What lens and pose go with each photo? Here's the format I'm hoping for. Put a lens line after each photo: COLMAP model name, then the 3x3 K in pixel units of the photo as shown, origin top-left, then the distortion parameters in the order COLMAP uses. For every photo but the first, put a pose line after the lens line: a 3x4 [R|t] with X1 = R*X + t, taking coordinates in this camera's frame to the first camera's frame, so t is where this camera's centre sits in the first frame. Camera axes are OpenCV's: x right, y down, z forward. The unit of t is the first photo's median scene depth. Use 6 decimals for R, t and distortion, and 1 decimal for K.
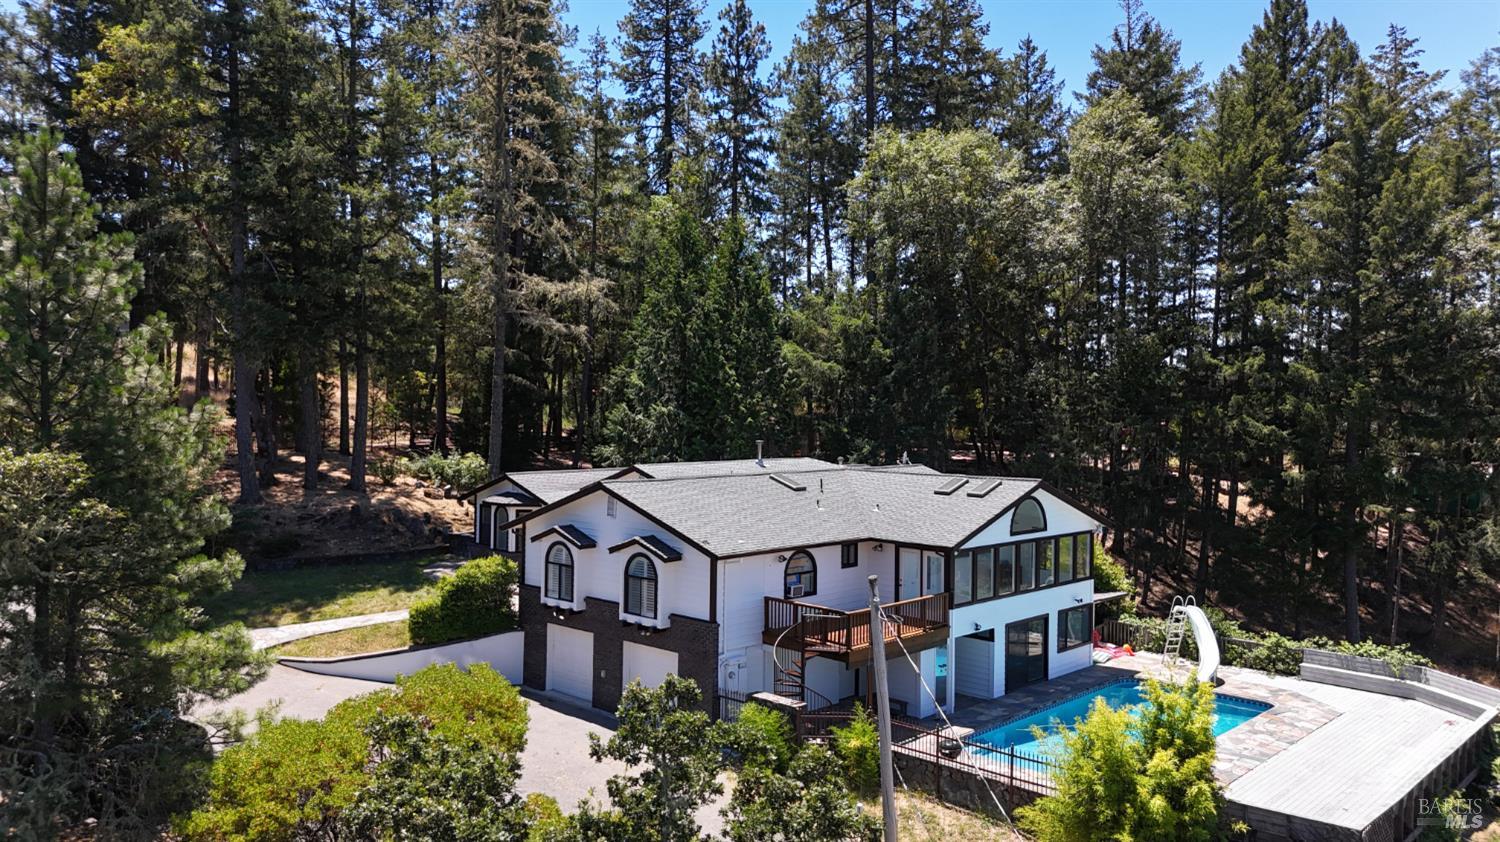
lens RADIAL K [[1113.9, 0, 756.4], [0, 1113.9, 419.3], [0, 0, 1]] dist [0.060411, -0.052795]
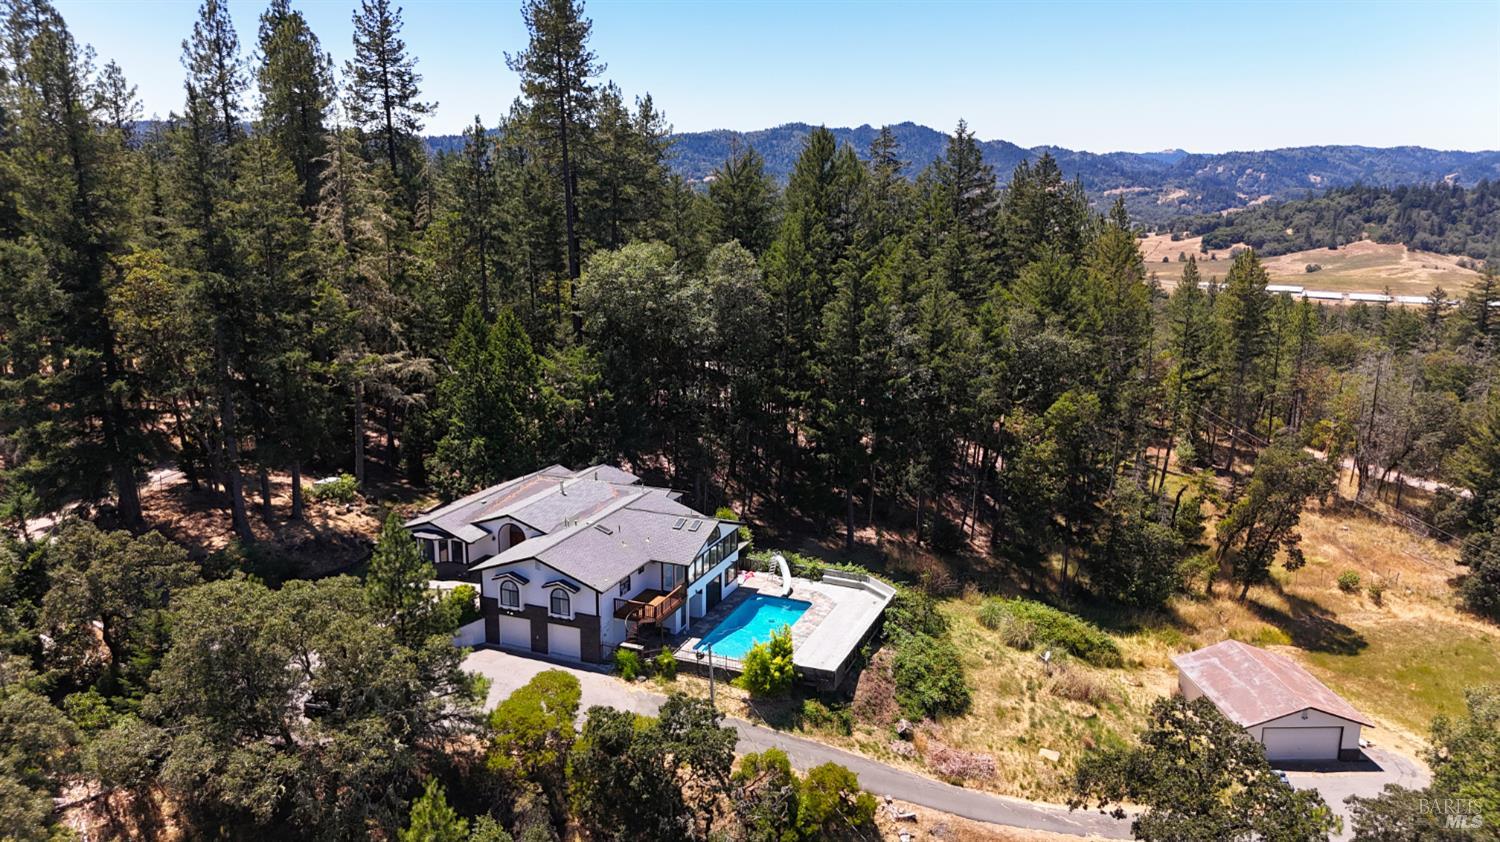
lens RADIAL K [[1113.9, 0, 760.0], [0, 1113.9, 414.1], [0, 0, 1]] dist [0.060411, -0.052795]
pose [[0.930026, -0.080805, 0.358500, -0.445367], [0.005514, 0.978485, 0.206245, -0.604824], [-0.367452, -0.189837, 0.910462, -1.005252]]
